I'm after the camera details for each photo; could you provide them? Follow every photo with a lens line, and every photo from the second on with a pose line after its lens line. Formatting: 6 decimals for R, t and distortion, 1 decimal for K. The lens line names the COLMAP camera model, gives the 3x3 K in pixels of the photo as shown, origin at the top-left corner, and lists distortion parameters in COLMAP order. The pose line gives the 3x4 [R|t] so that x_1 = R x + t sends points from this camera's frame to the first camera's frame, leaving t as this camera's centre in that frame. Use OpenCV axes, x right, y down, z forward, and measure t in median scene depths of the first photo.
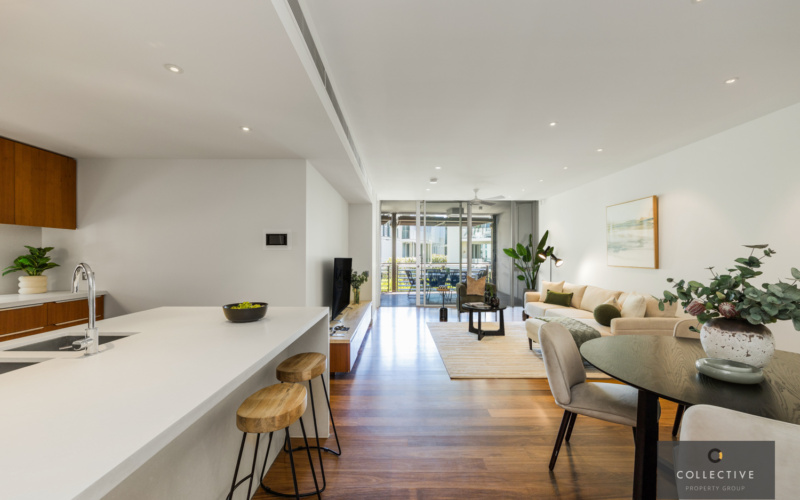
lens RADIAL K [[326.9, 0, 401.7], [0, 326.9, 254.2], [0, 0, 1]] dist [-0.001431, 0.000160]
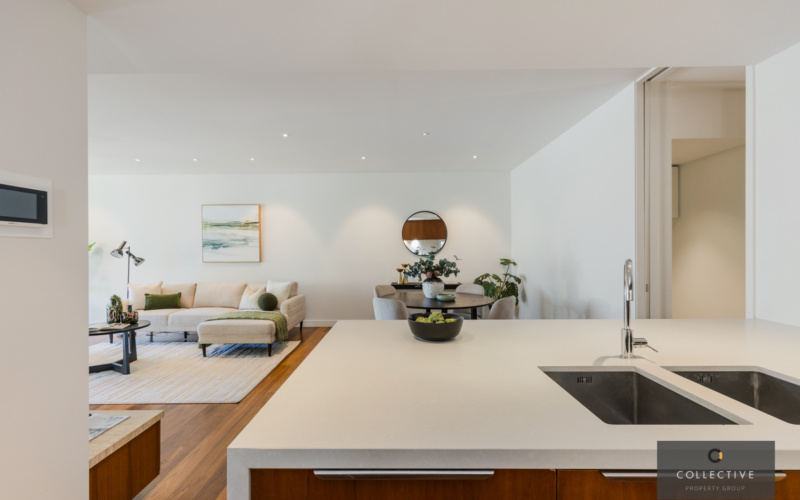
lens RADIAL K [[326.9, 0, 400.7], [0, 326.9, 250.6], [0, 0, 1]] dist [-0.001431, 0.000160]
pose [[0.014454, 0.000951, 0.999895, -0.448337], [0.000695, 0.999999, -0.000961, 0.000822], [-0.999895, 0.000709, 0.014453, 0.399369]]
